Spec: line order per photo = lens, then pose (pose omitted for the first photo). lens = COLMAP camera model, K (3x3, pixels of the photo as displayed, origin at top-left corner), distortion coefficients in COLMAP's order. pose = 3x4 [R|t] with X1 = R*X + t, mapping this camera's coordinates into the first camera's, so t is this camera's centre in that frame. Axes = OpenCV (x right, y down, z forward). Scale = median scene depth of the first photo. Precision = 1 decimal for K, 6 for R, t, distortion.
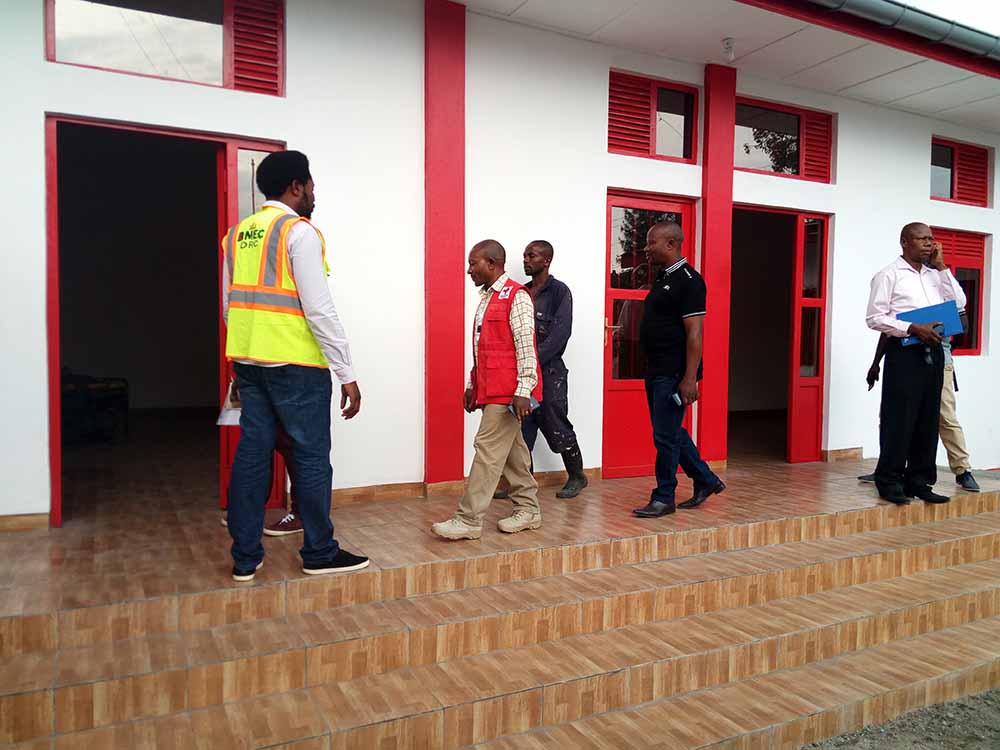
lens RADIAL K [[782.0, 0, 499.3], [0, 782.0, 385.4], [0, 0, 1]] dist [0.067626, -0.116504]
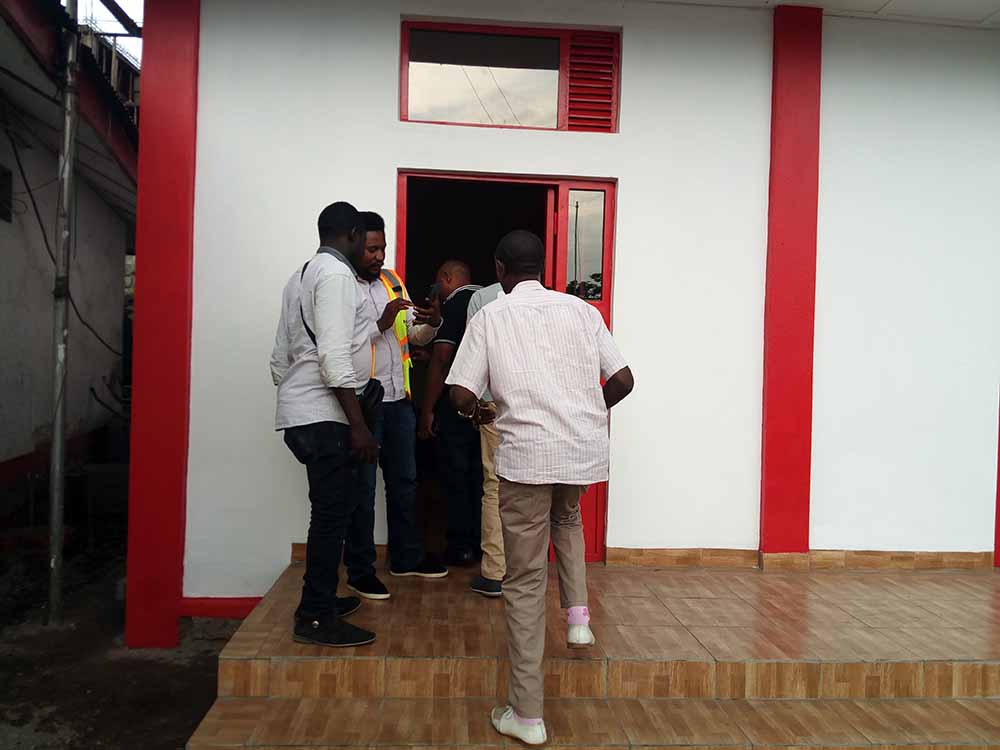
lens RADIAL K [[764.6, 0, 511.5], [0, 764.6, 376.4], [0, 0, 1]] dist [0.066271, -0.094671]
pose [[0.930027, 0.016899, -0.367102, -0.048004], [-0.034898, 0.998489, -0.042447, -0.028072], [0.365830, 0.052288, 0.929212, 0.108233]]
